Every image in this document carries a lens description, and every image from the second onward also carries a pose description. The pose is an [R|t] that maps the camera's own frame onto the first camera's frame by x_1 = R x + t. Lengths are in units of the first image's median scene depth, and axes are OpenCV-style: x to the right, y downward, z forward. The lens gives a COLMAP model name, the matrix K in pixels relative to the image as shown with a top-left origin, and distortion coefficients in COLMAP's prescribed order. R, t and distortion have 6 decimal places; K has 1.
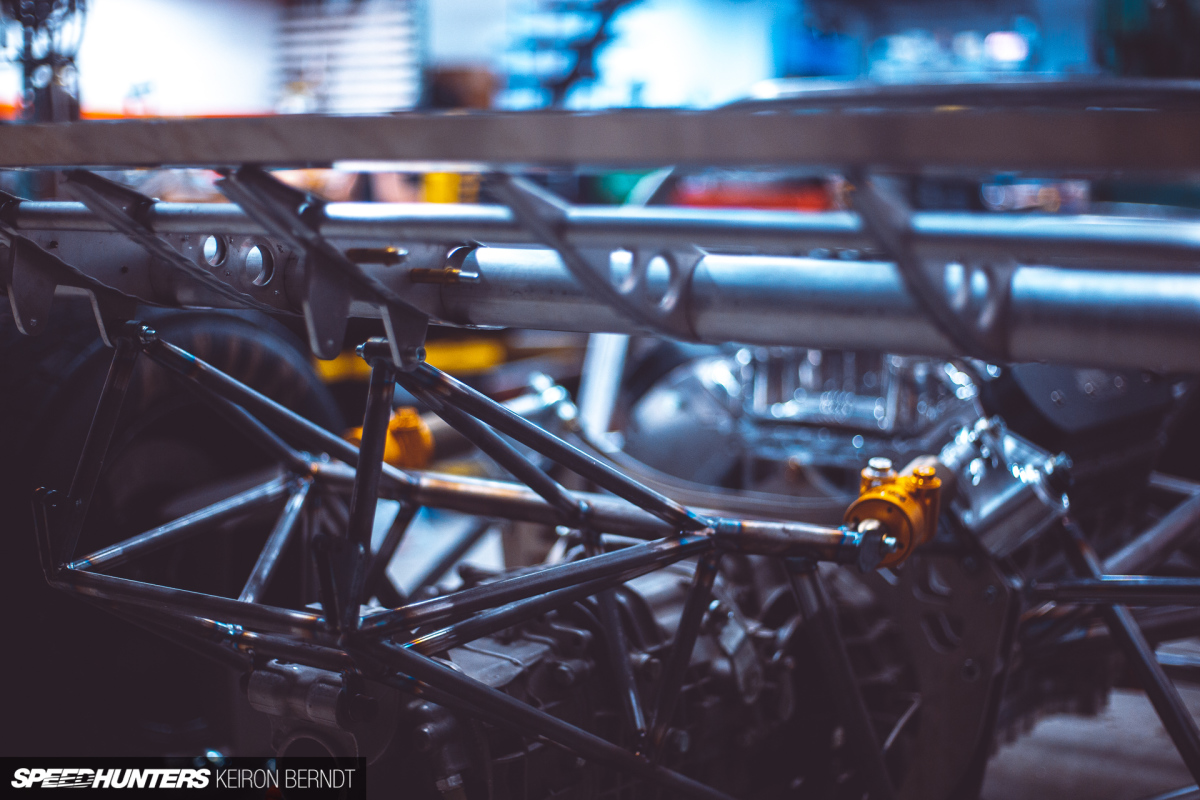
lens RADIAL K [[1812.6, 0, 600.0], [0, 1812.6, 400.0], [0, 0, 1]] dist [-0.185674, -0.019878]
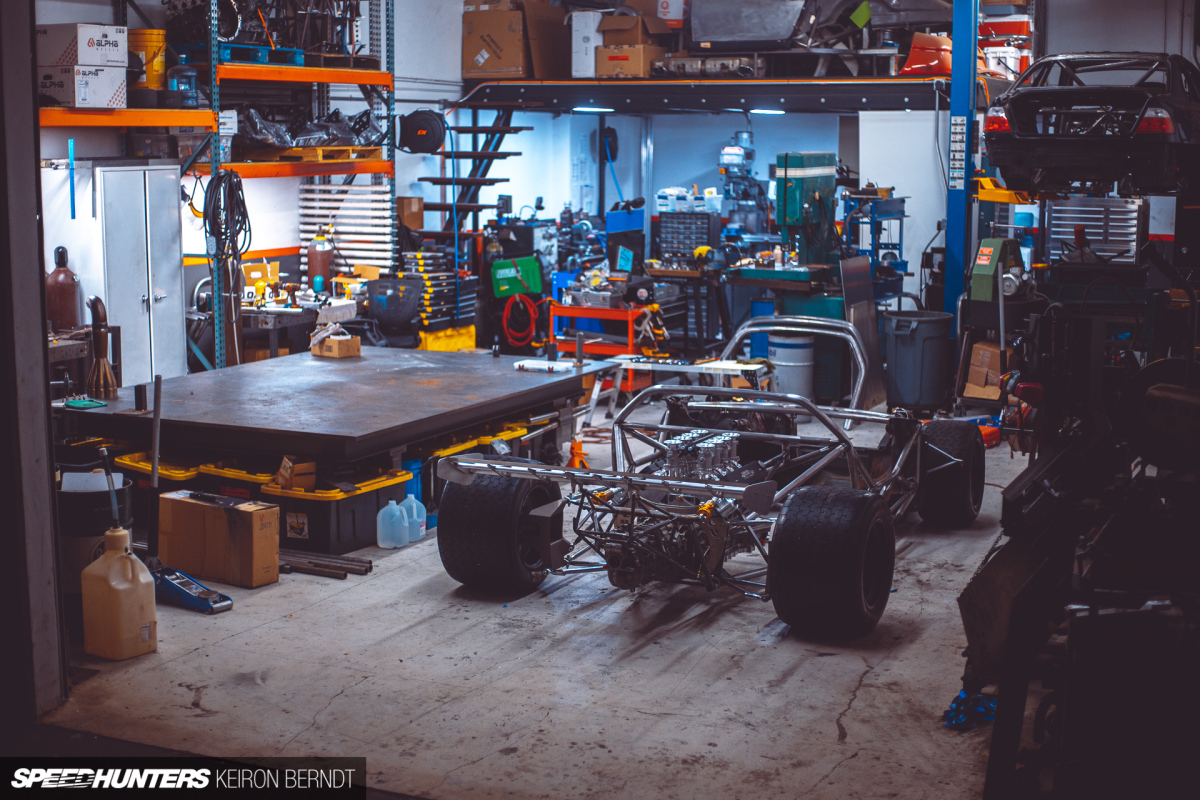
lens RADIAL K [[1812.6, 0, 600.0], [0, 1812.6, 400.0], [0, 0, 1]] dist [-0.185674, -0.019878]
pose [[0.989133, -0.038244, 0.141959, -0.823314], [0.031642, 0.998323, 0.048472, -0.493699], [-0.143575, -0.043454, 0.988685, -3.915508]]
